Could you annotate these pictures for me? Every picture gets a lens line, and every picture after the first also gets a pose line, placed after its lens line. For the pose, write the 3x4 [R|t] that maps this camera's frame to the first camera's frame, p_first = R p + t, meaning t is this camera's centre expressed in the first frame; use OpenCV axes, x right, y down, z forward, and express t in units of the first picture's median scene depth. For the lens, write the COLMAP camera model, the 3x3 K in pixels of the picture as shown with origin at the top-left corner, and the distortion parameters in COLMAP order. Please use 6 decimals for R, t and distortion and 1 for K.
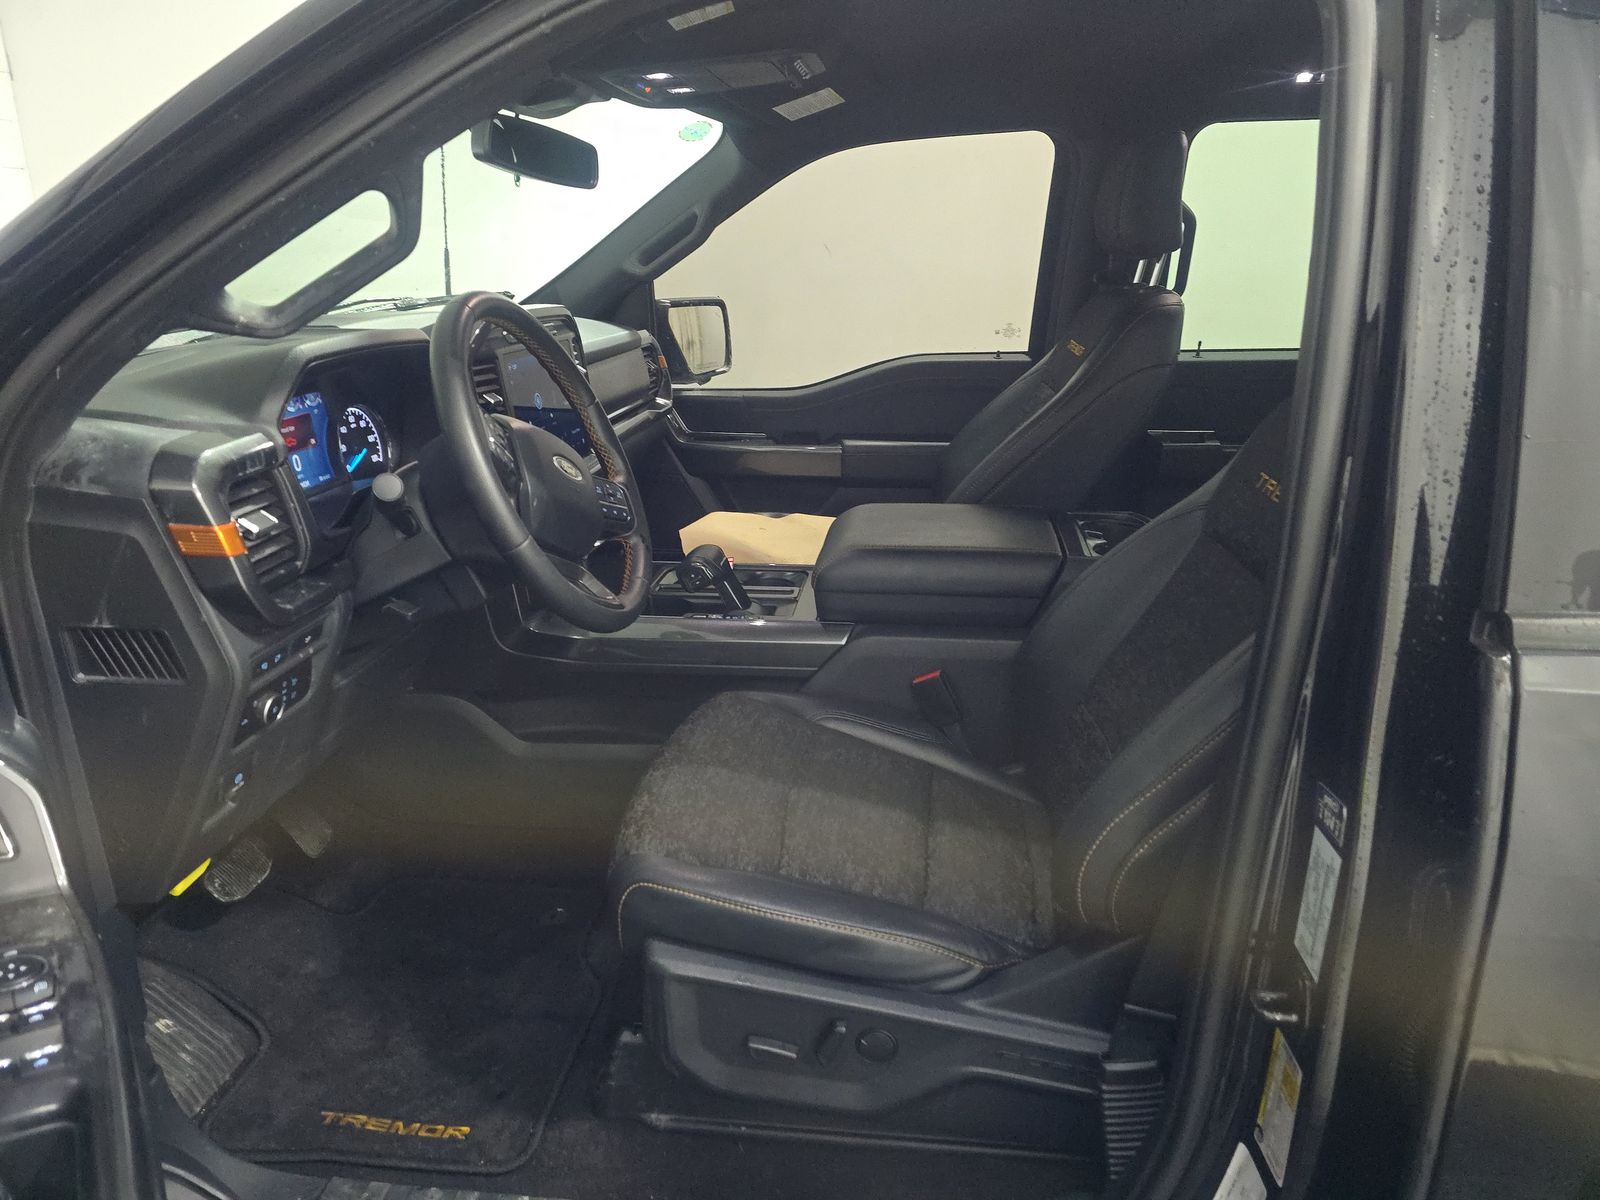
lens RADIAL K [[1089.1, 0, 800.0], [0, 1089.1, 600.0], [0, 0, 1]] dist [0.034041, -0.004252]
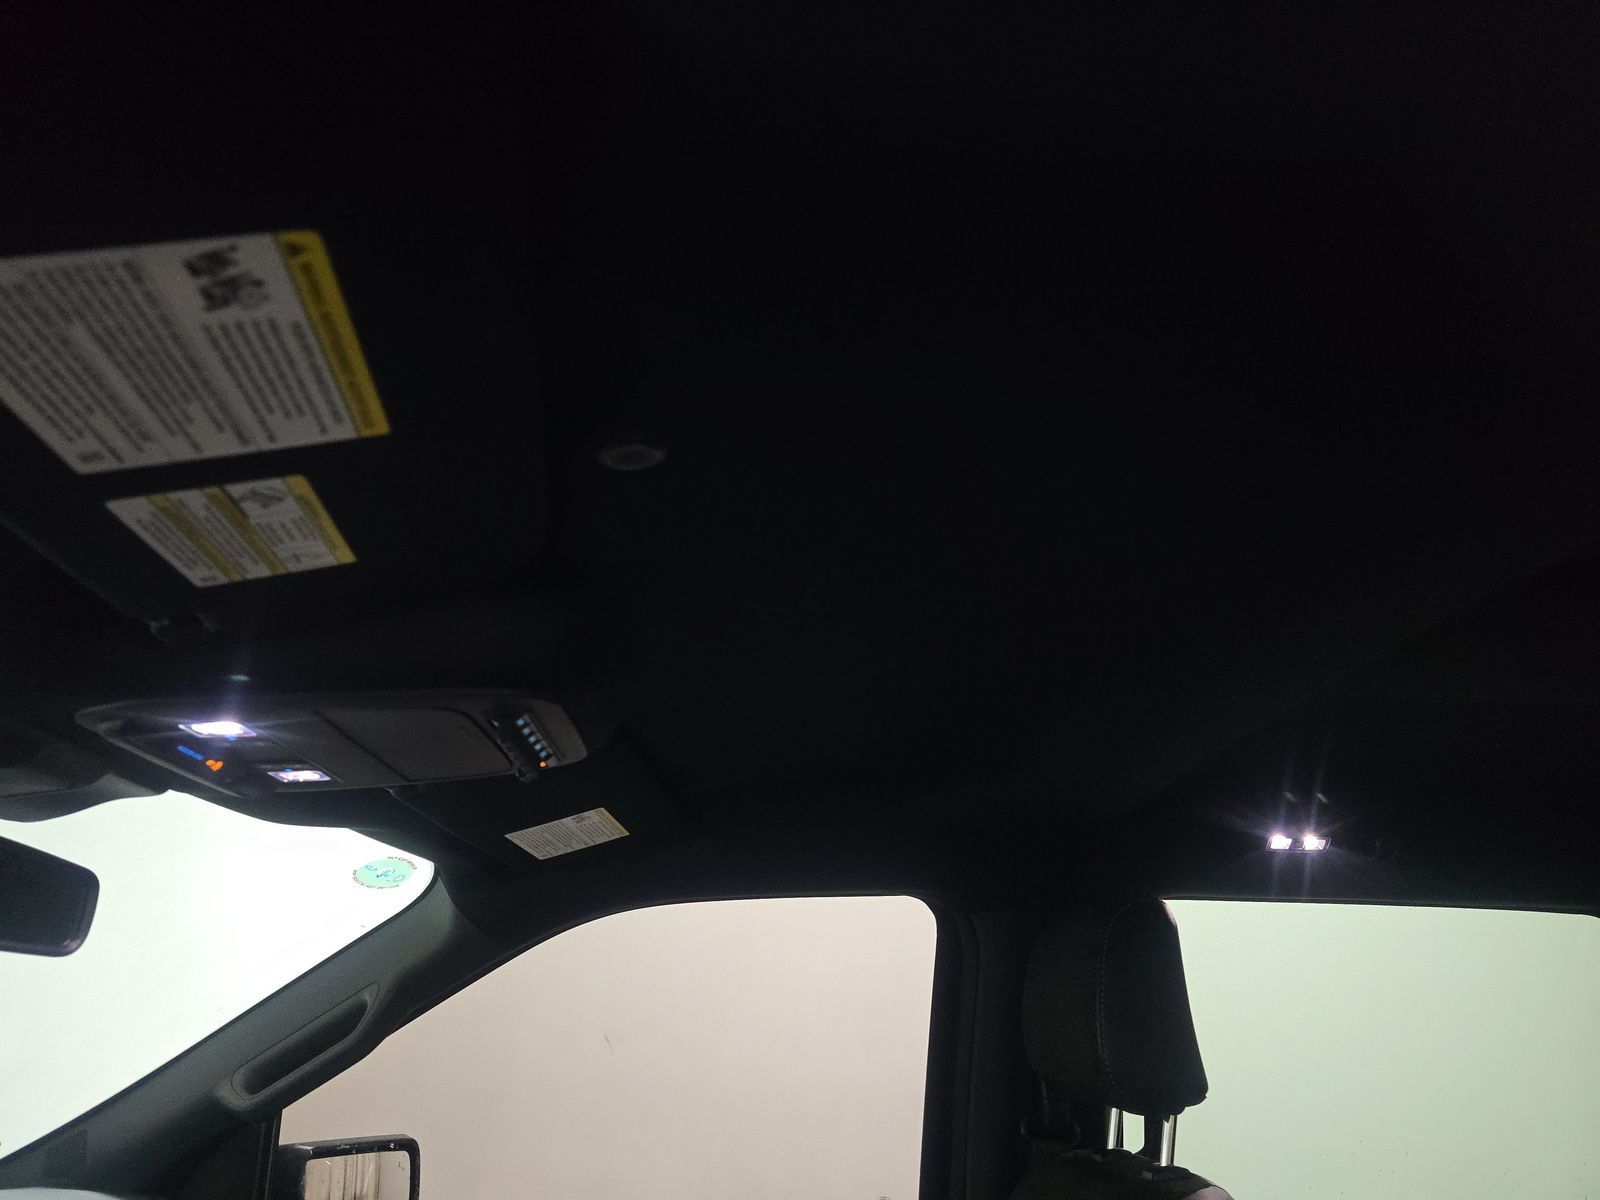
lens RADIAL K [[1089.1, 0, 800.0], [0, 1089.1, 600.0], [0, 0, 1]] dist [0.034041, -0.004252]
pose [[0.983743, 0.090481, 0.155121, 0.025683], [0.028151, 0.775414, -0.630825, -0.140280], [-0.177360, 0.624937, 0.760262, 0.368545]]
